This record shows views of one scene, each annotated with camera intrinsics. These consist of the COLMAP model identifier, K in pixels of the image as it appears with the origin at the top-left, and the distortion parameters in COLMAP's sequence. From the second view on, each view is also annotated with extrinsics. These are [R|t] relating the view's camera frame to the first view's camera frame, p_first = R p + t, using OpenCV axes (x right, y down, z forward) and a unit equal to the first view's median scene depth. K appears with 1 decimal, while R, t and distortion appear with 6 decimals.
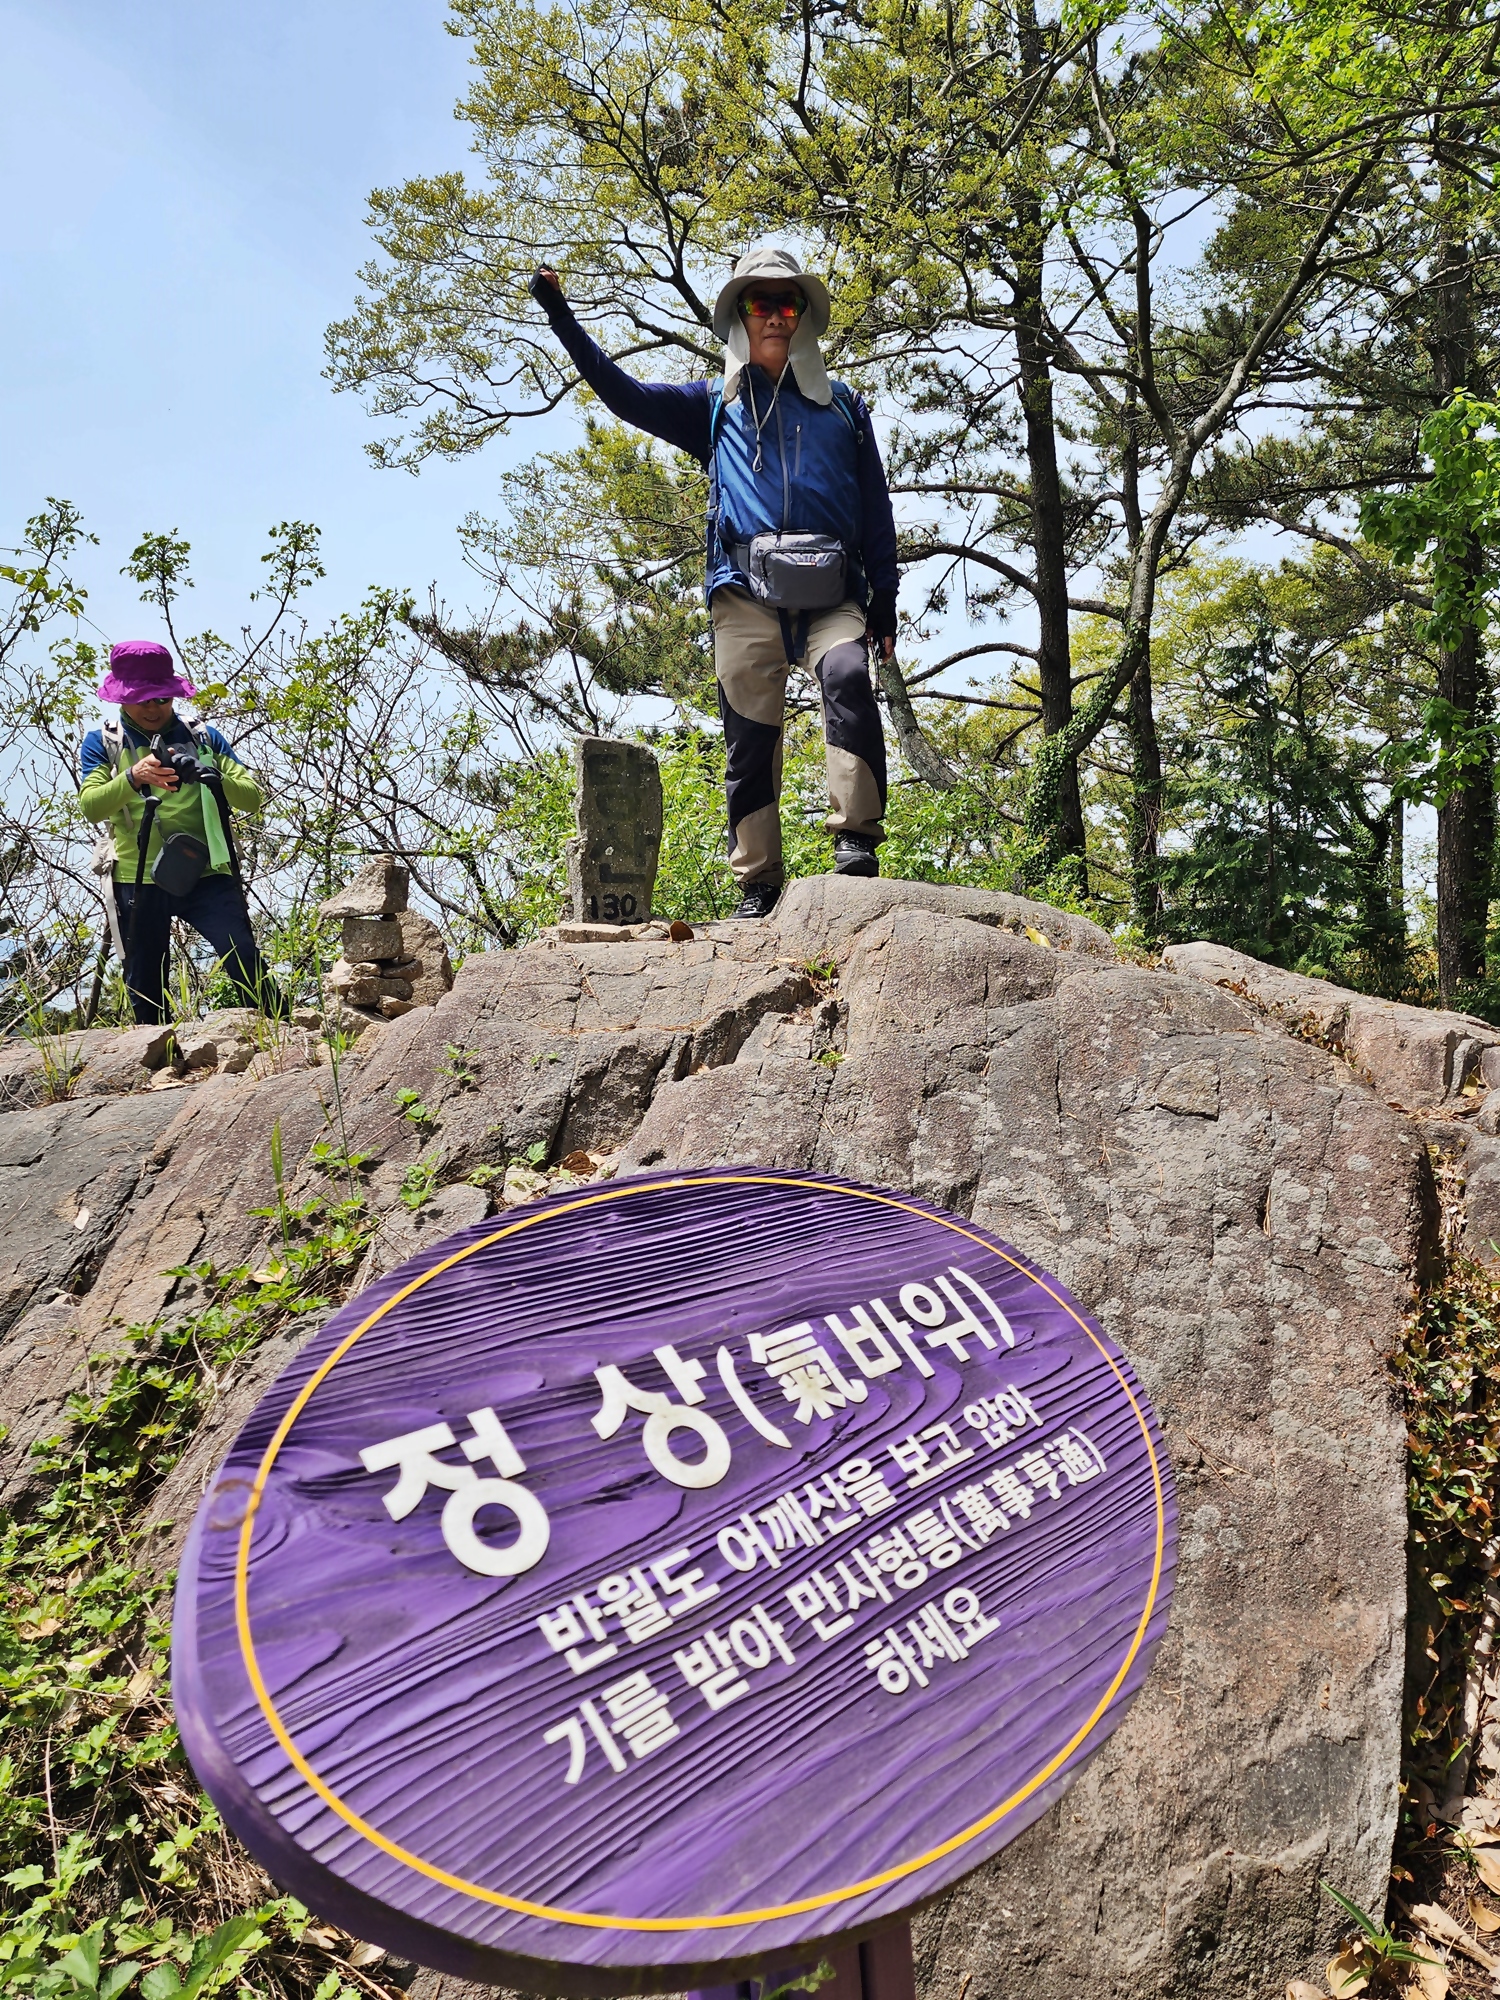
lens RADIAL K [[1415.6, 0, 832.7], [0, 1415.6, 1039.5], [0, 0, 1]] dist [0.119939, -0.157948]
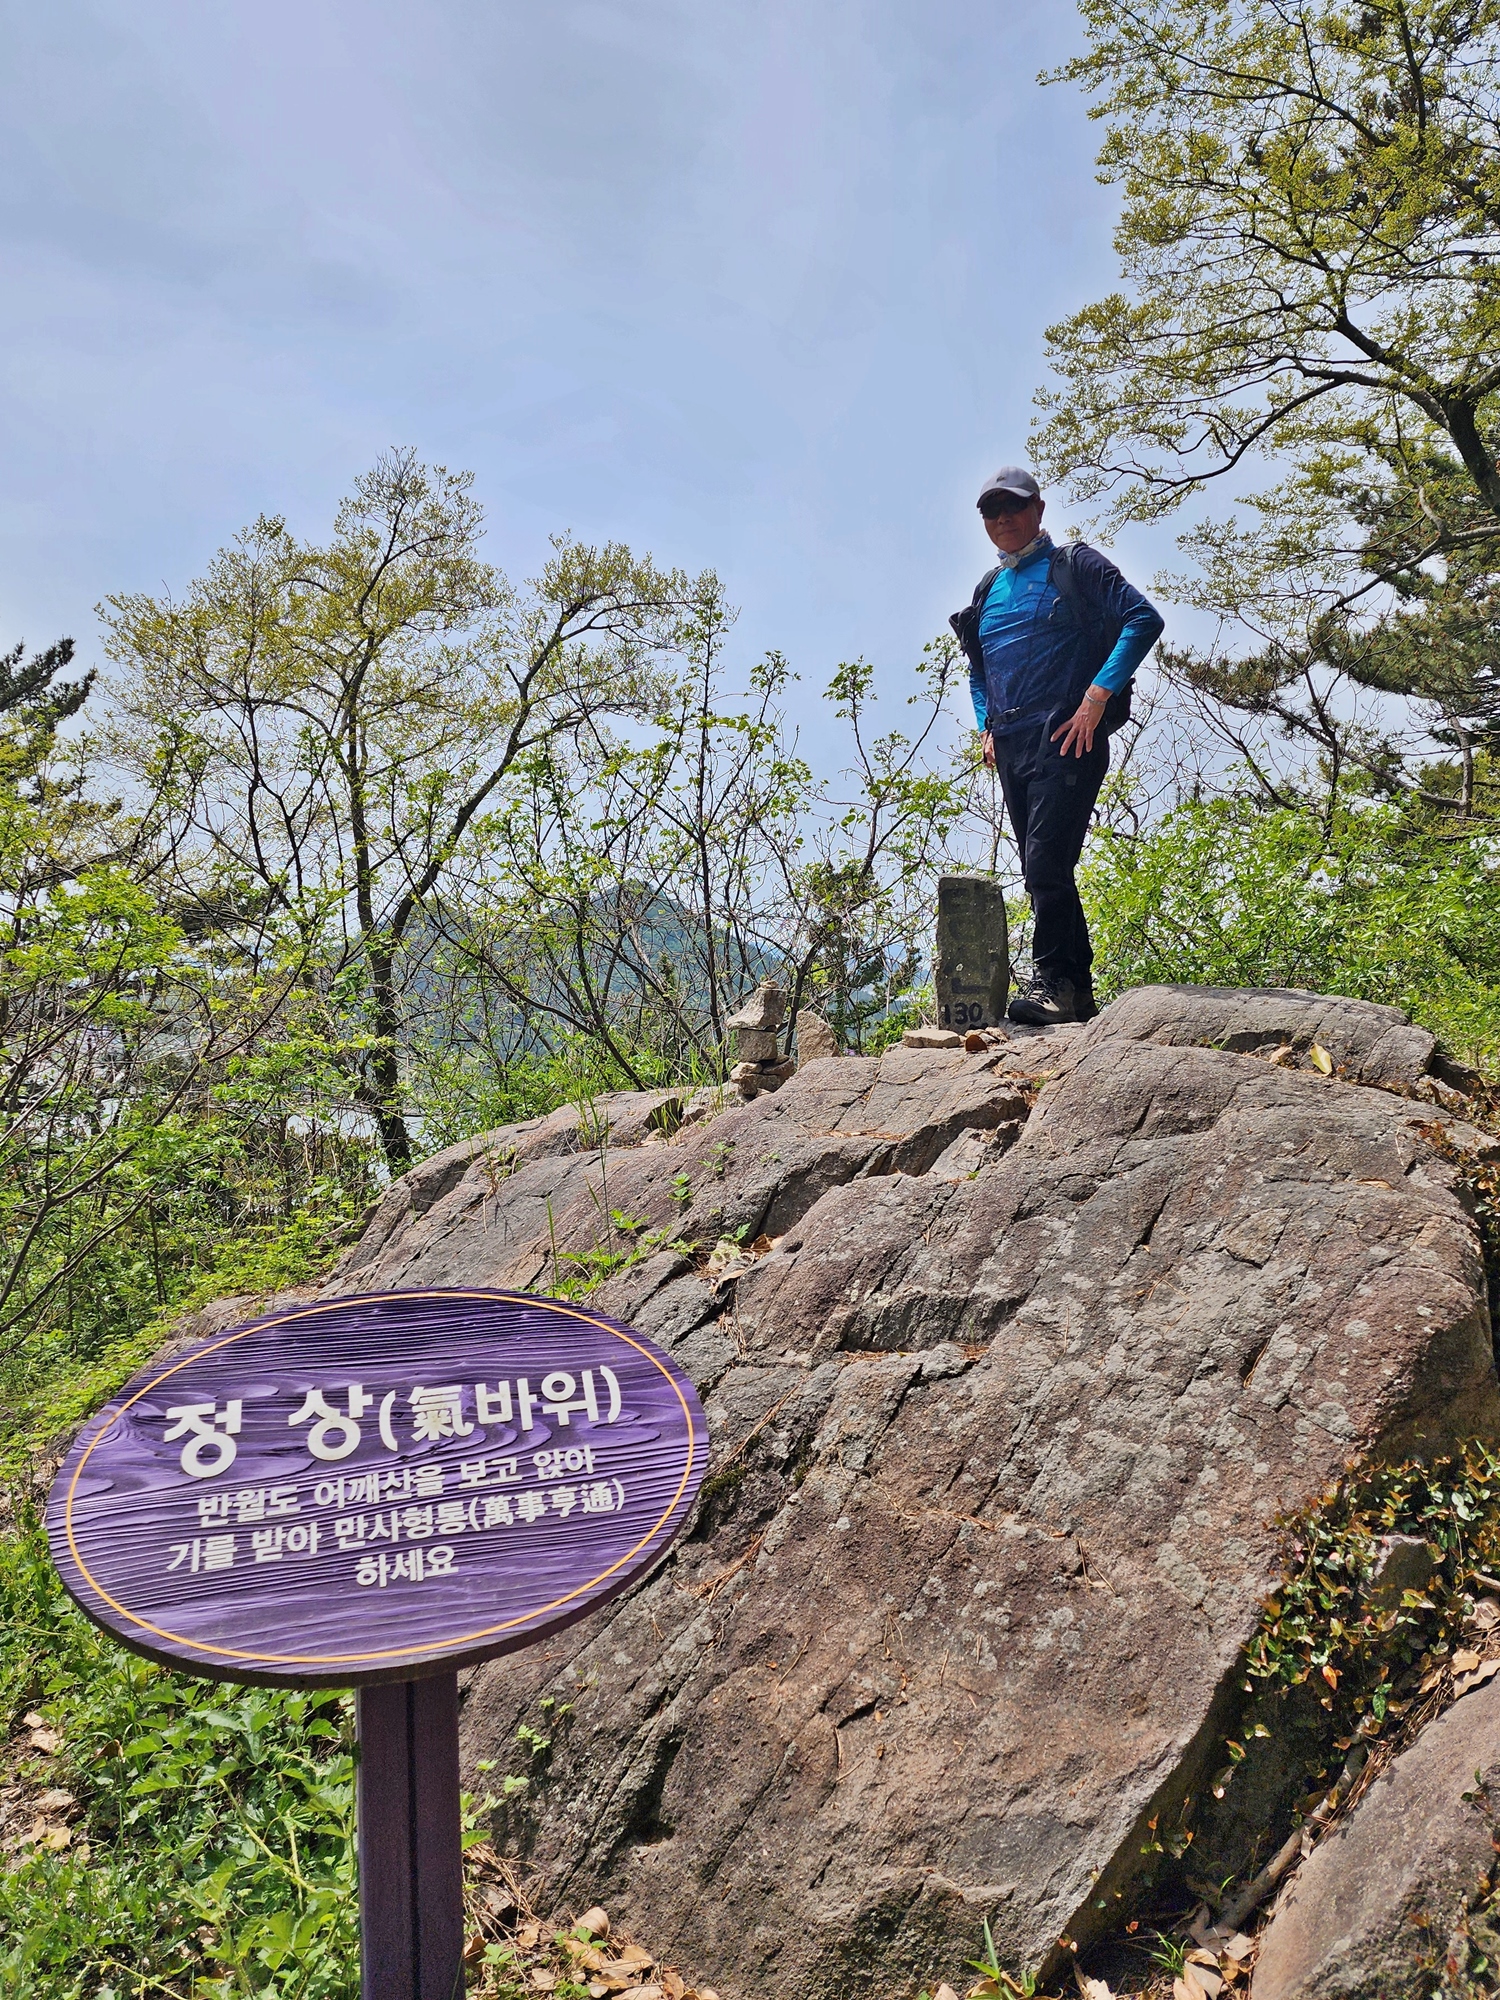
lens RADIAL K [[1439.6, 0, 745.8], [0, 1439.6, 929.6], [0, 0, 1]] dist [0.067470, -0.033567]
pose [[0.816351, -0.018394, -0.577263, 1.380051], [-0.027682, 0.997098, -0.070918, -0.257860], [0.576892, 0.073874, 0.813473, -0.317871]]
